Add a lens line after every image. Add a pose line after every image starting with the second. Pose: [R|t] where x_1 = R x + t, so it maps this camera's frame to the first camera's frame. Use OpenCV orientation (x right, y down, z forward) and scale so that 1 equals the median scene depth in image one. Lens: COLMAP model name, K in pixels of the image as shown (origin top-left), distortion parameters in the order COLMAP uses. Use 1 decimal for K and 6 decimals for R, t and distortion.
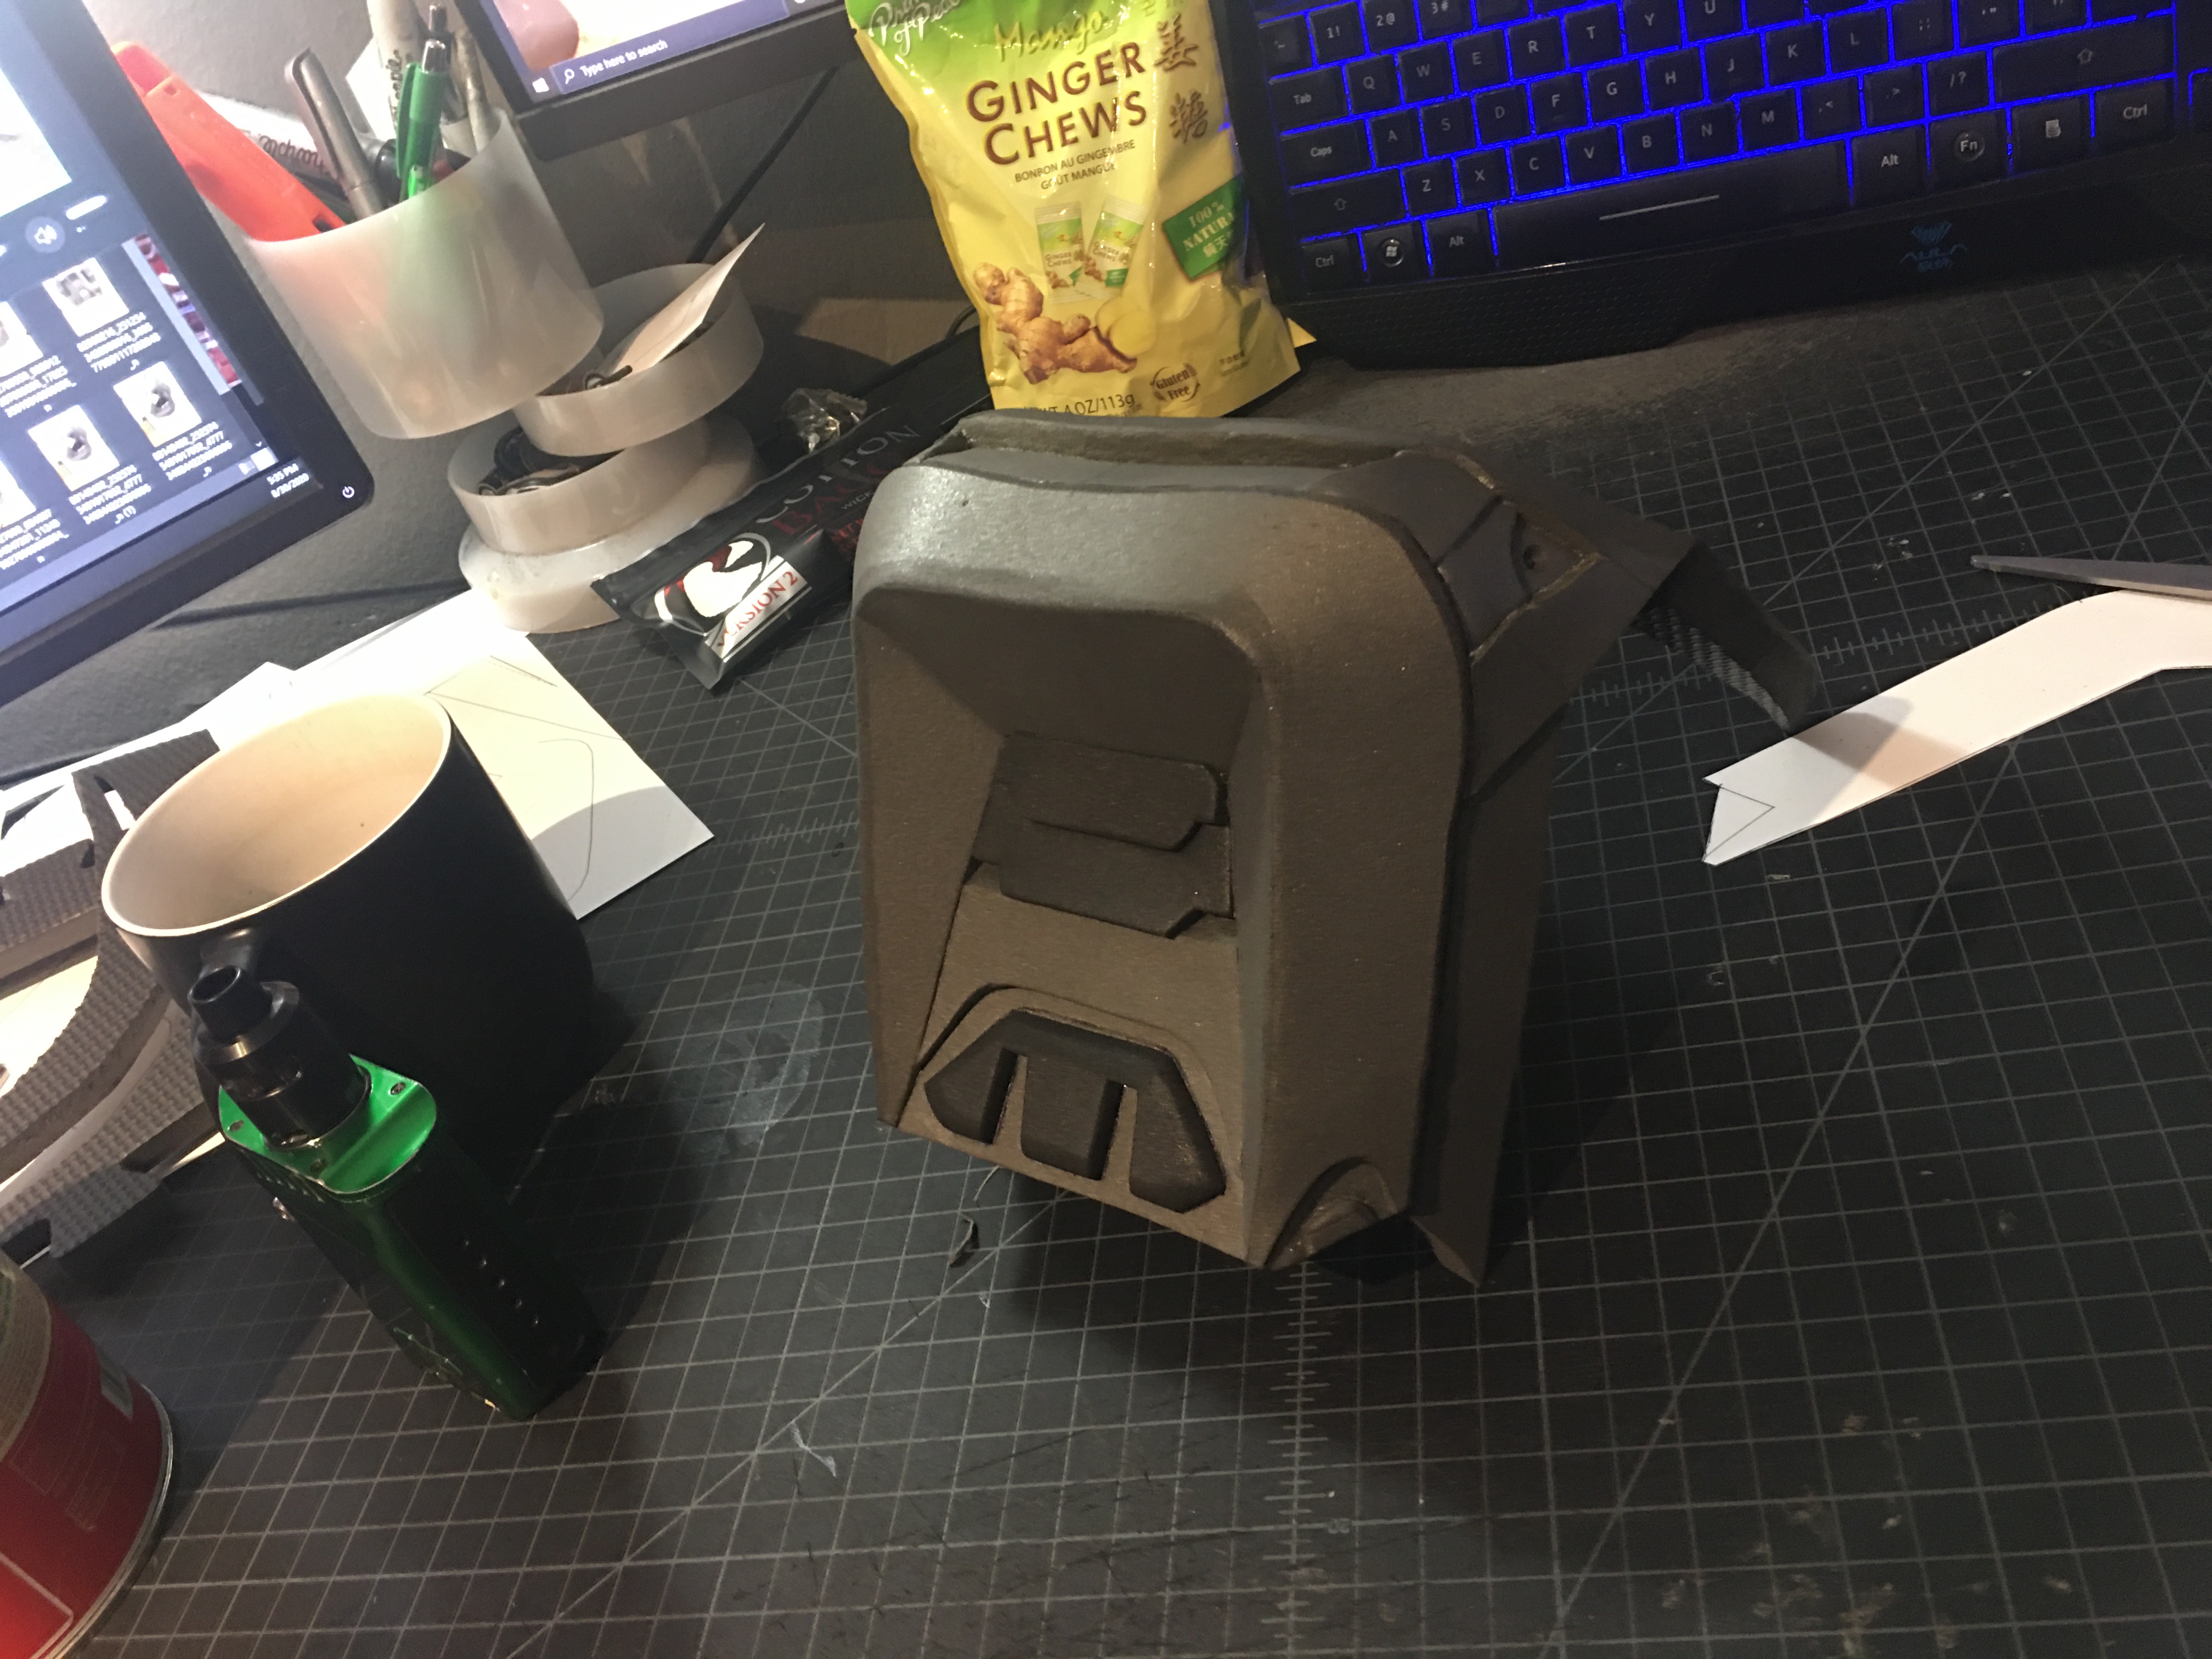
lens RADIAL K [[1882.6, 0, 1088.8], [0, 1882.6, 828.7], [0, 0, 1]] dist [0.093475, -0.144915]
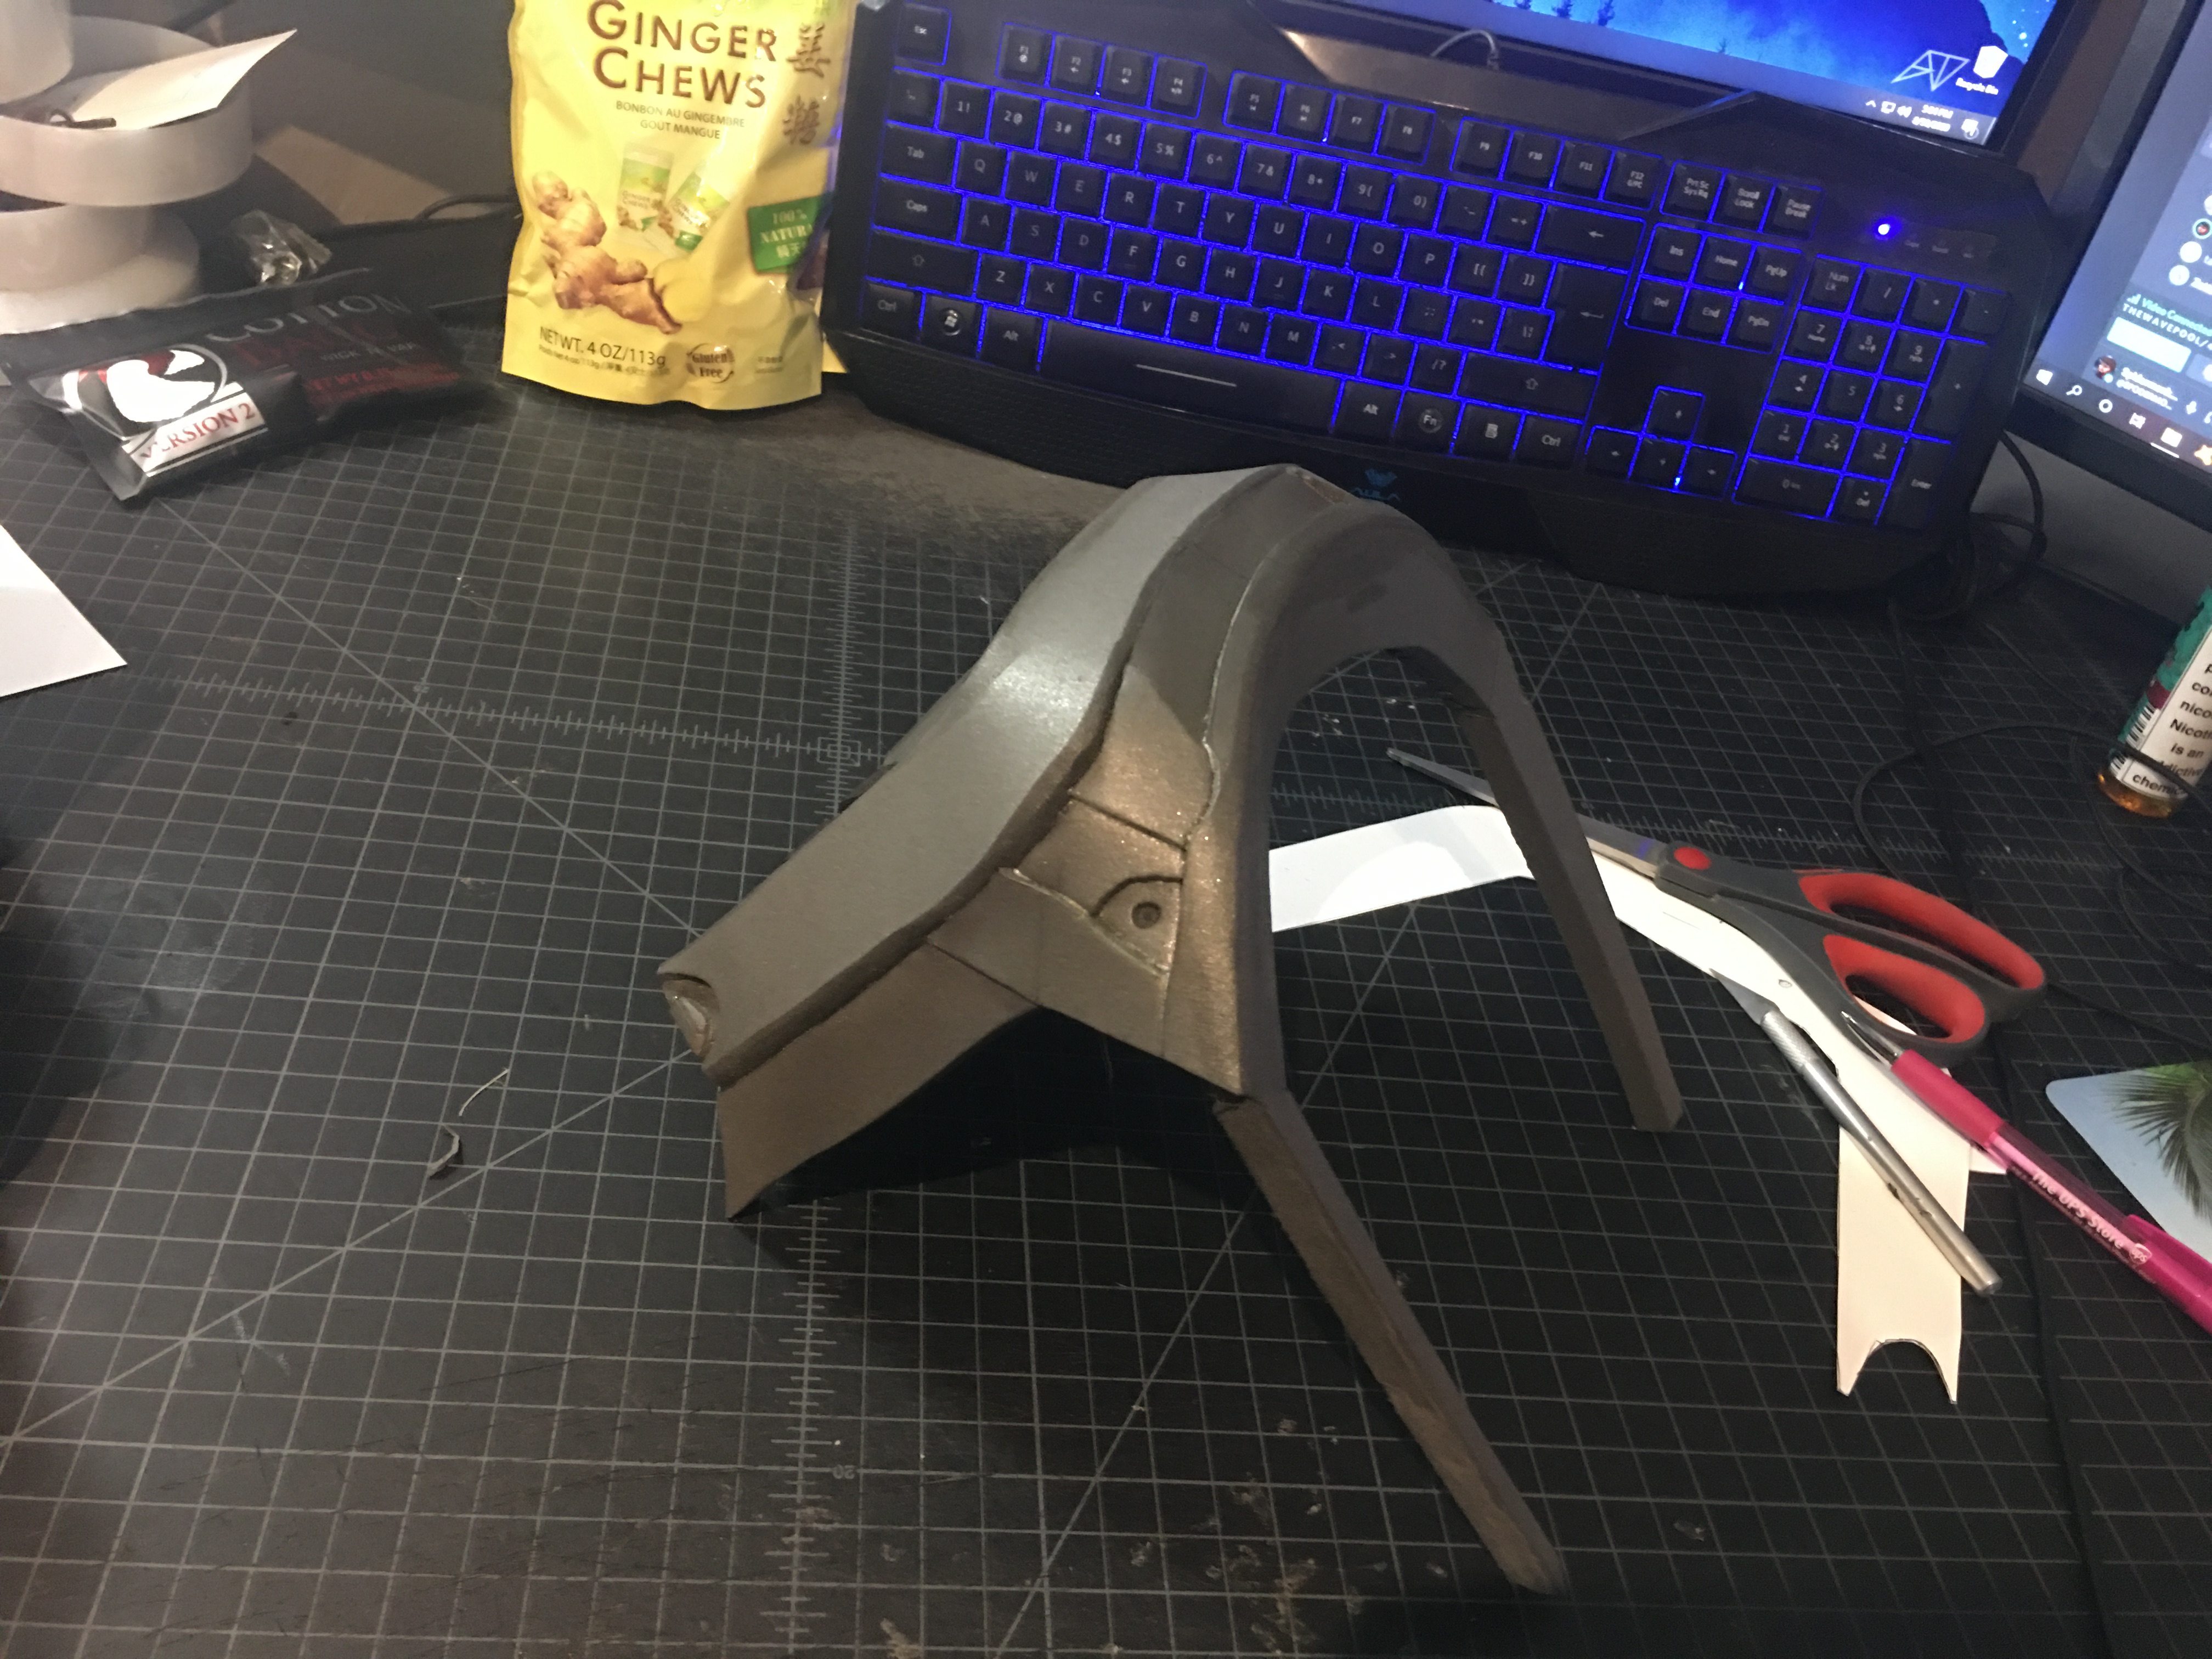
lens RADIAL K [[1882.6, 0, 1110.3], [0, 1882.6, 834.3], [0, 0, 1]] dist [0.093475, -0.144915]
pose [[0.866644, 0.251214, 0.431069, -0.226145], [-0.239911, 0.967374, -0.081427, 0.058838], [-0.437460, -0.032850, 0.898638, -0.001913]]
